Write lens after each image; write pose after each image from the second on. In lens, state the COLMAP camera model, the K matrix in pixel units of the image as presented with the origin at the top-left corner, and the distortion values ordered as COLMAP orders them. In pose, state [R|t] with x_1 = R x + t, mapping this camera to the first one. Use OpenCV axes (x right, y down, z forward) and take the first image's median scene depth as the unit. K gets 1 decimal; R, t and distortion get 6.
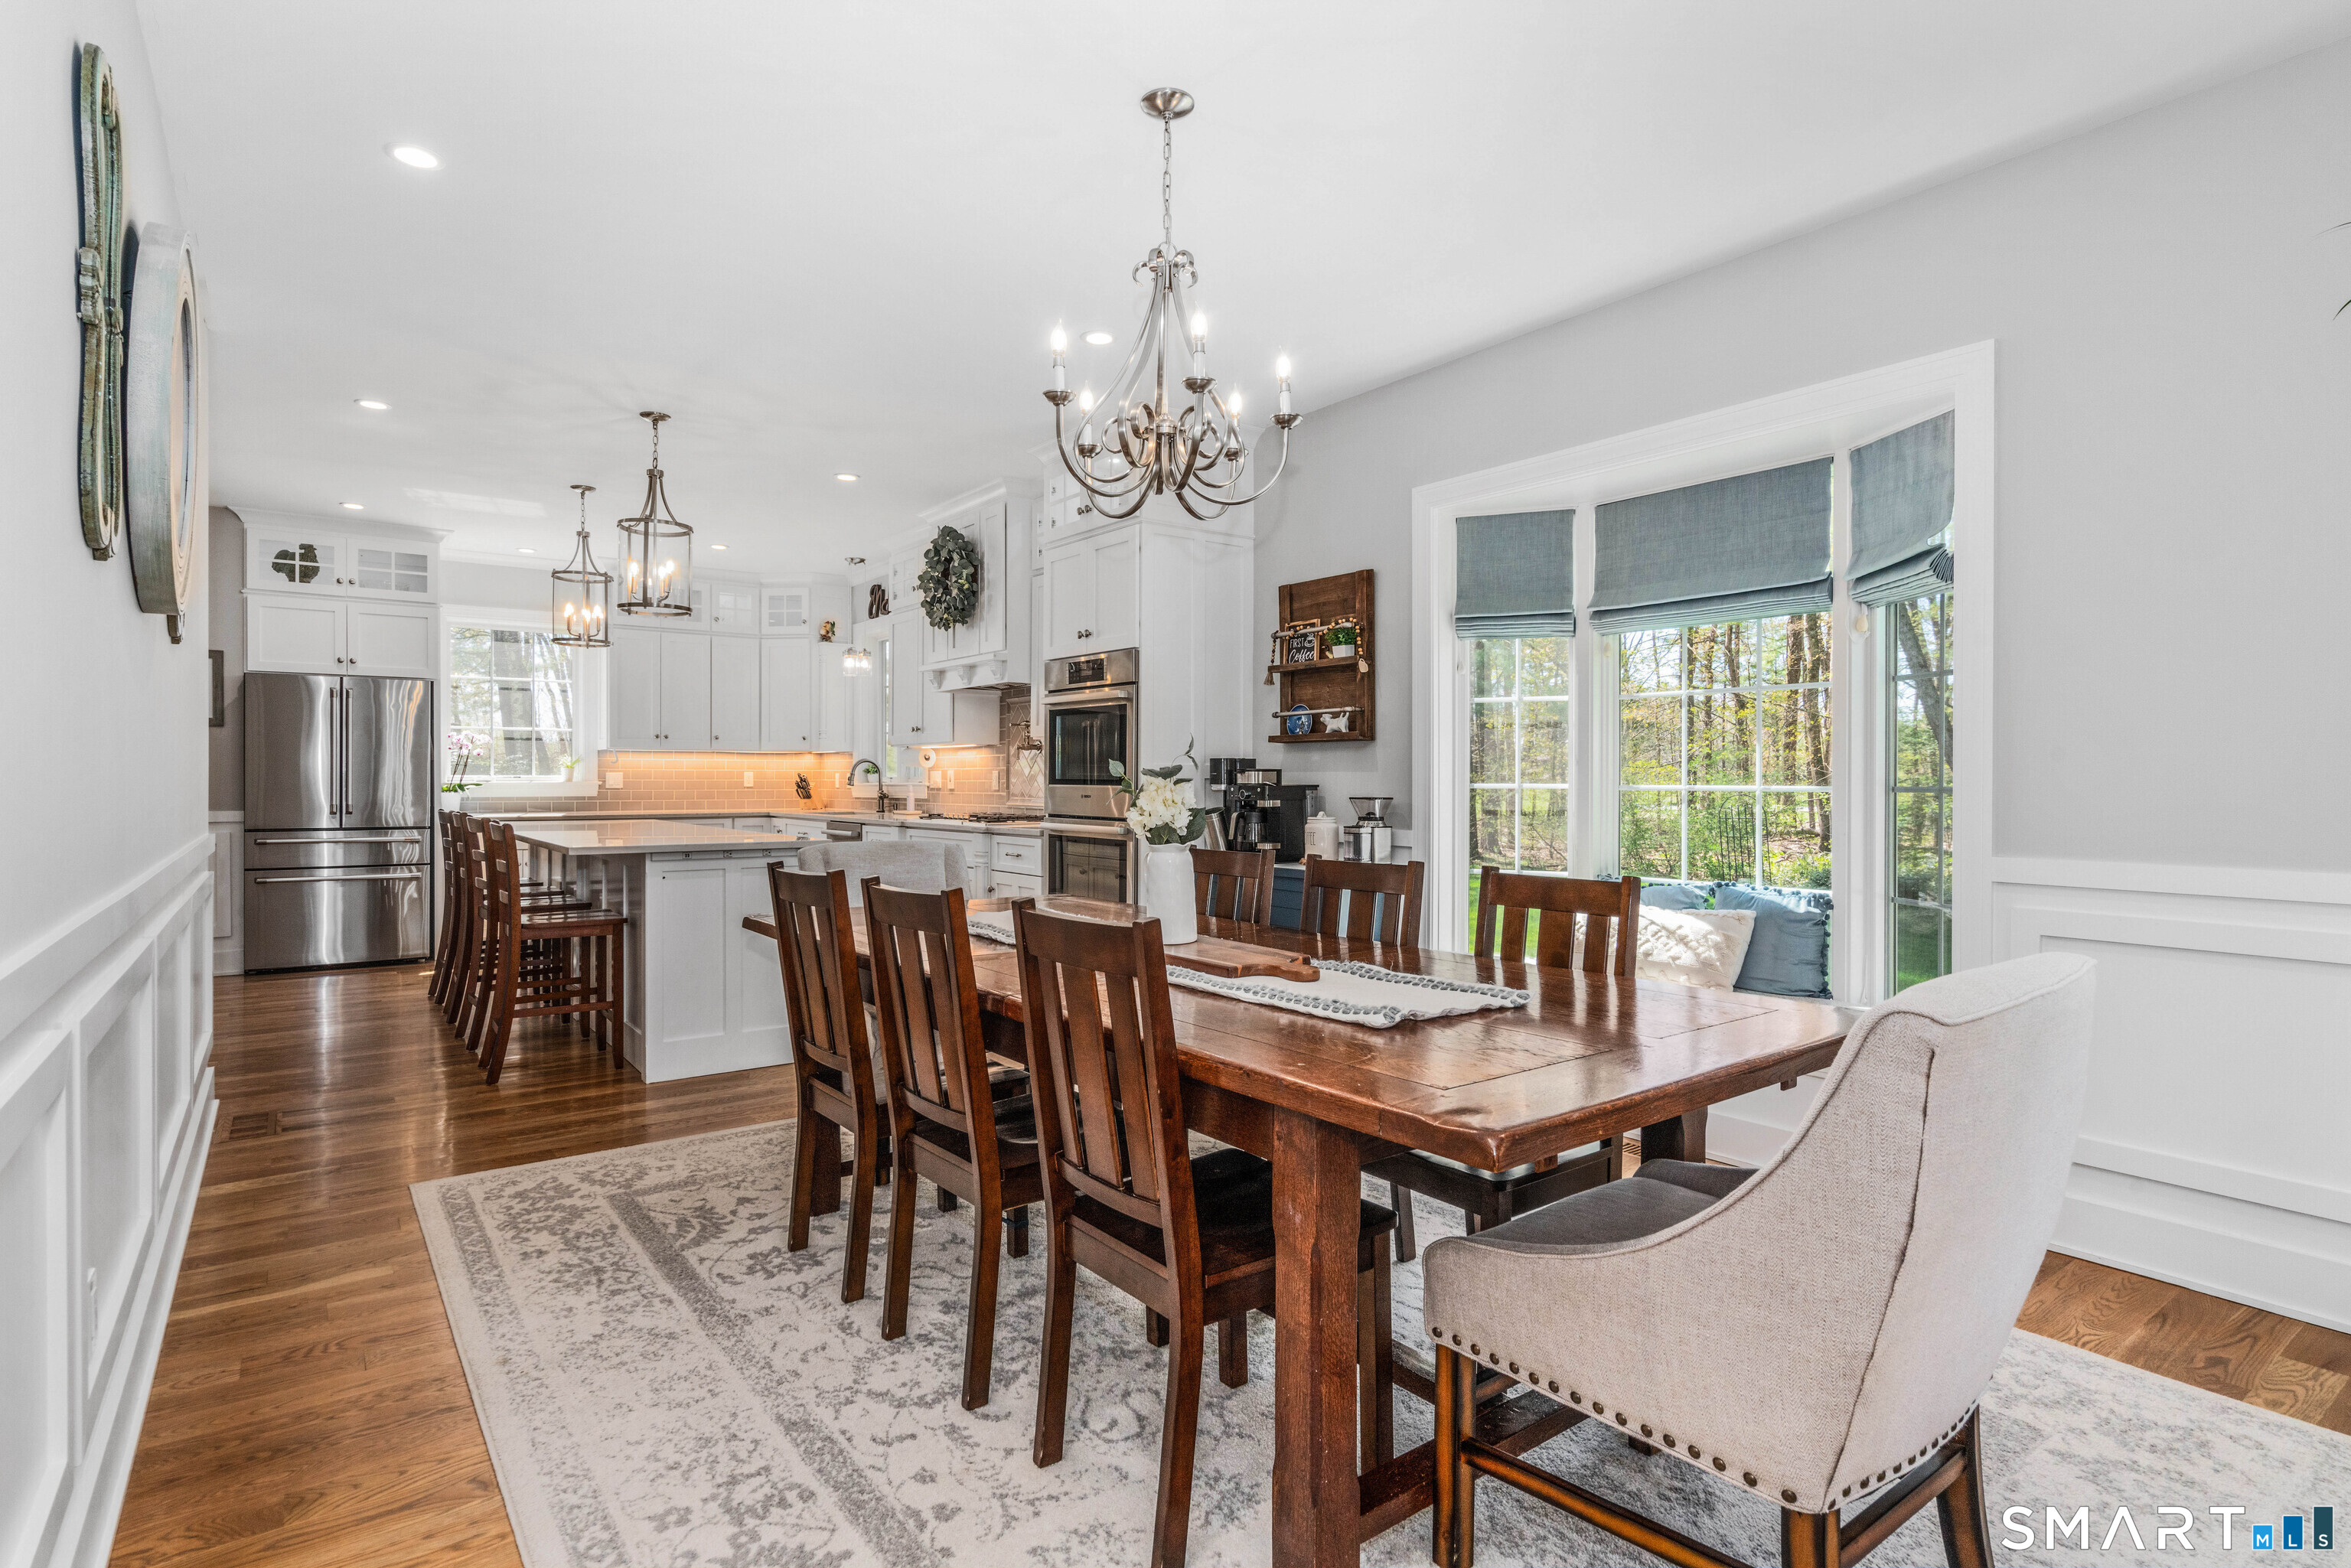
lens RADIAL K [[1178.6, 0, 1178.0], [0, 1178.6, 785.1], [0, 0, 1]] dist [-0.001463, 0.001909]
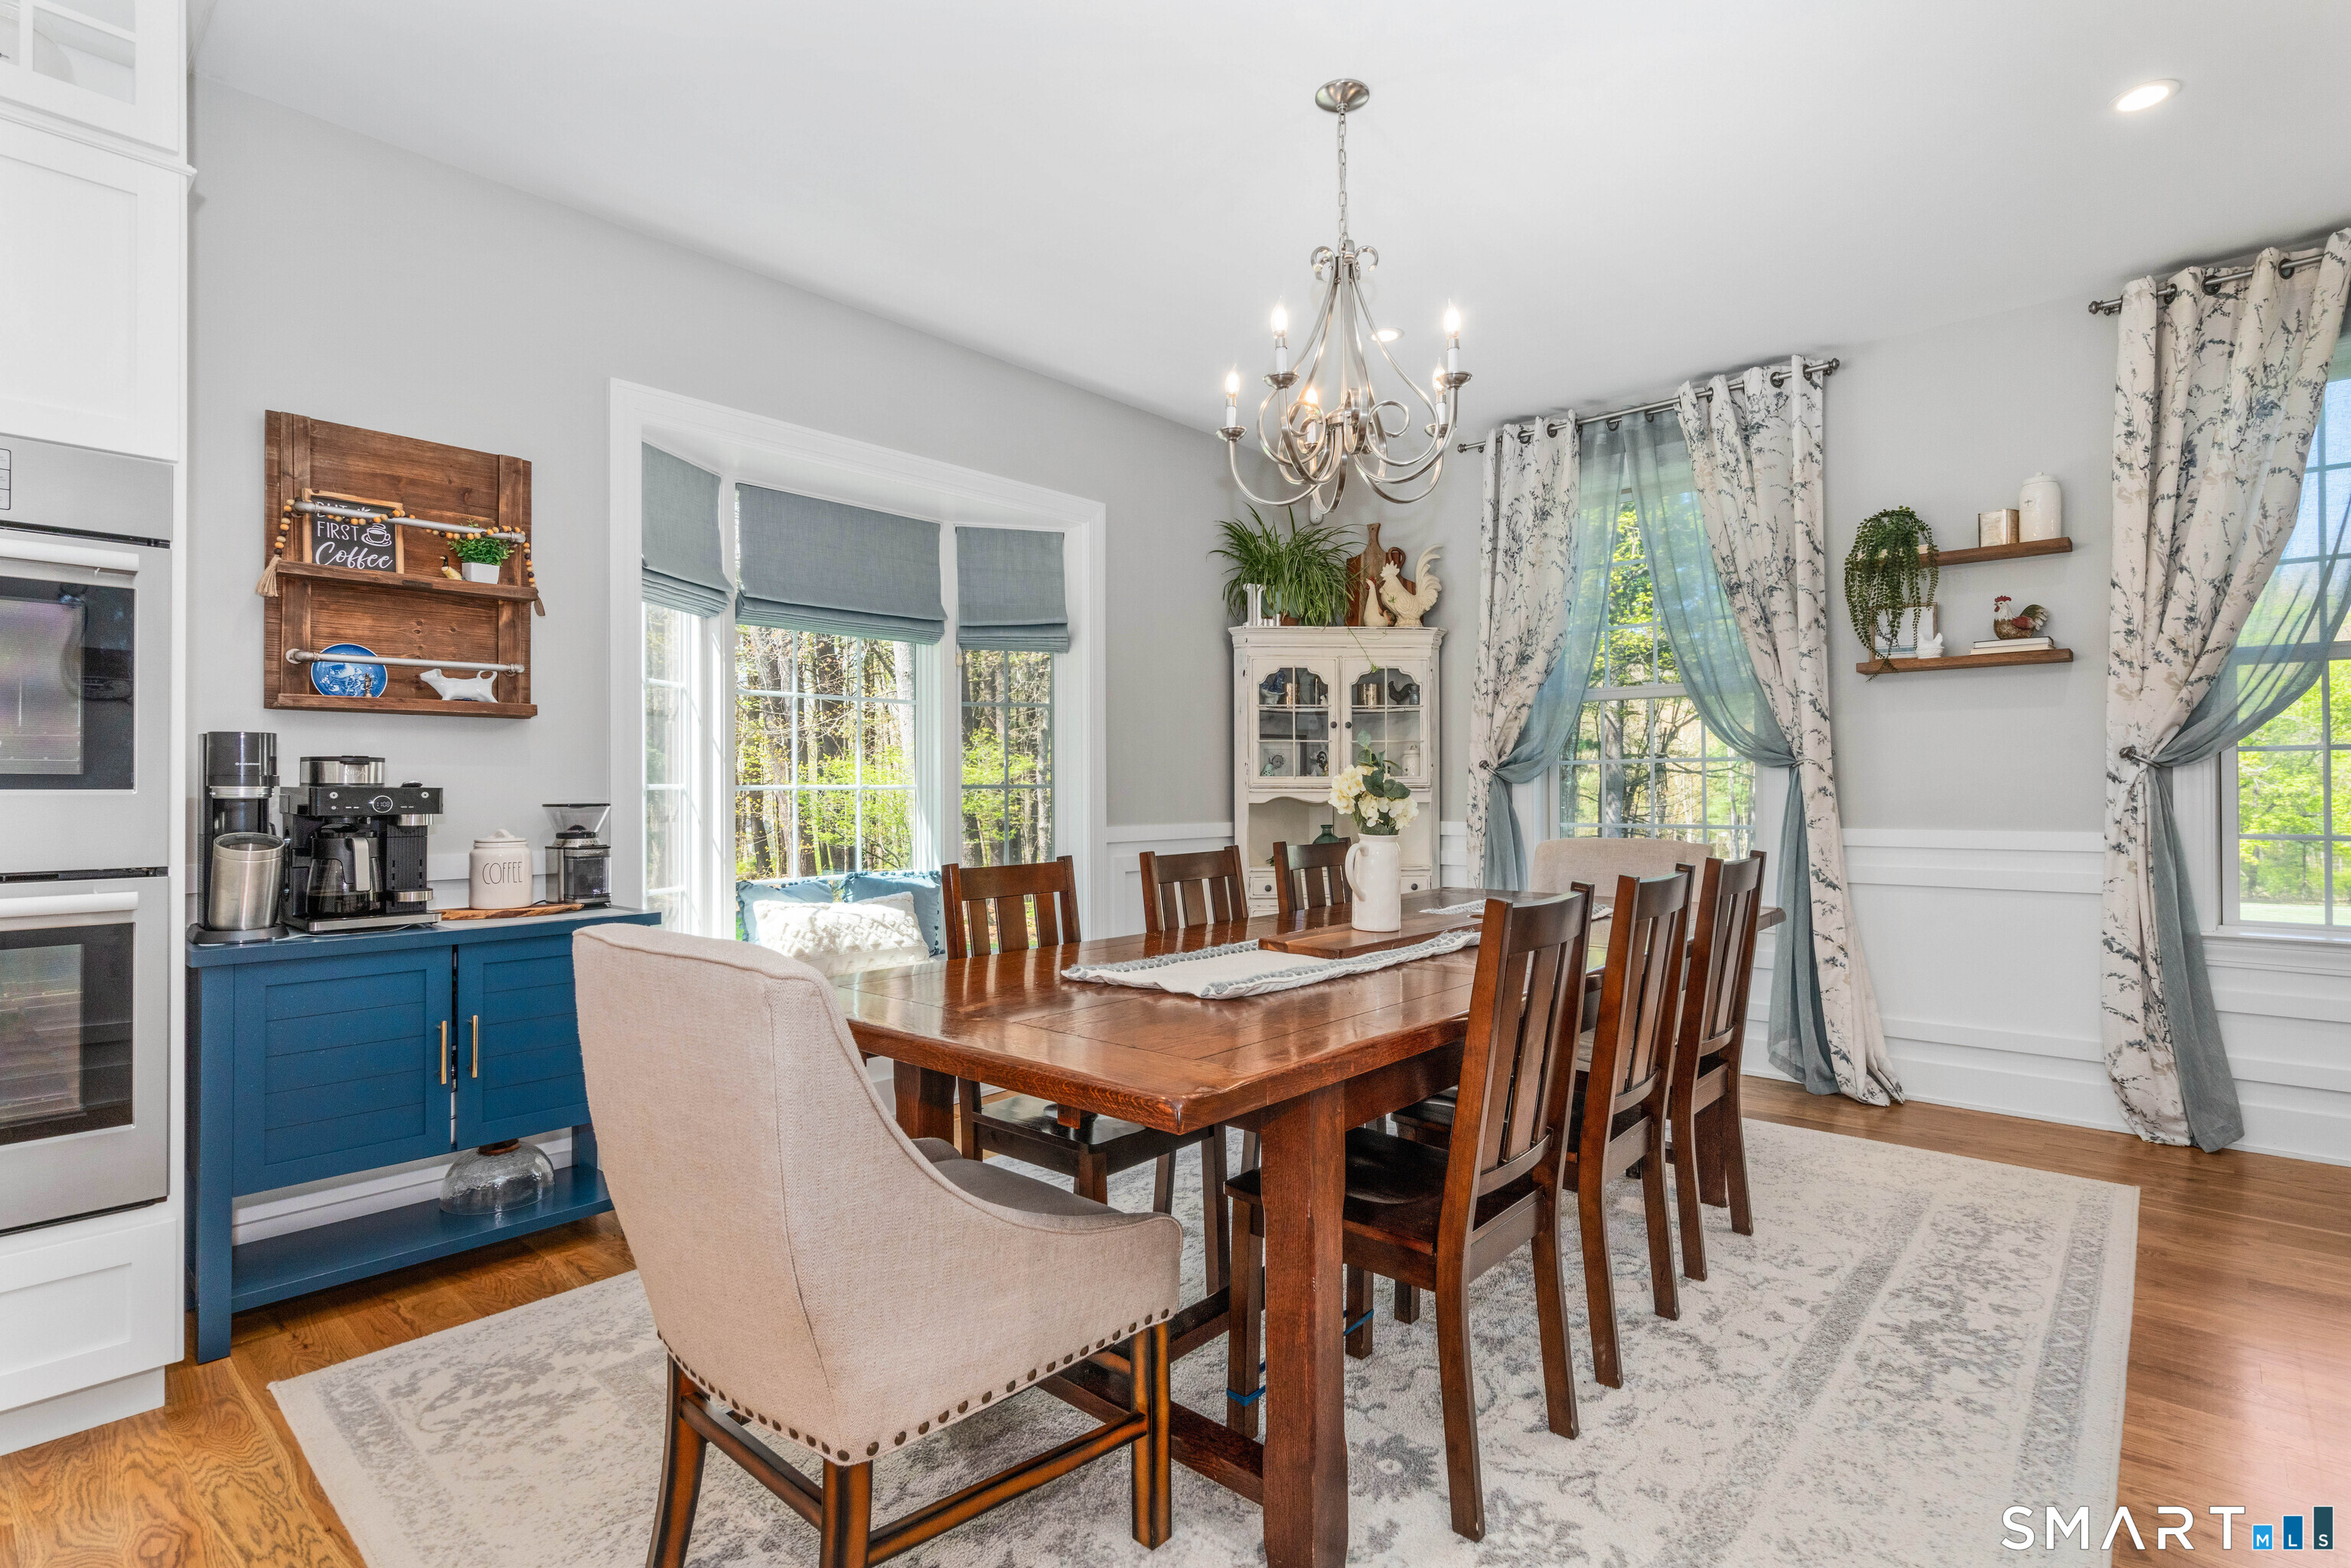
lens RADIAL K [[1136.6, 0, 1180.4], [0, 1136.6, 769.1], [0, 0, 1]] dist [-0.004458, -0.000712]
pose [[-0.199031, 0.017887, 0.979830, -0.532747], [0.014124, 0.999782, -0.015382, 0.005294], [-0.979891, 0.010778, -0.199240, 0.769921]]
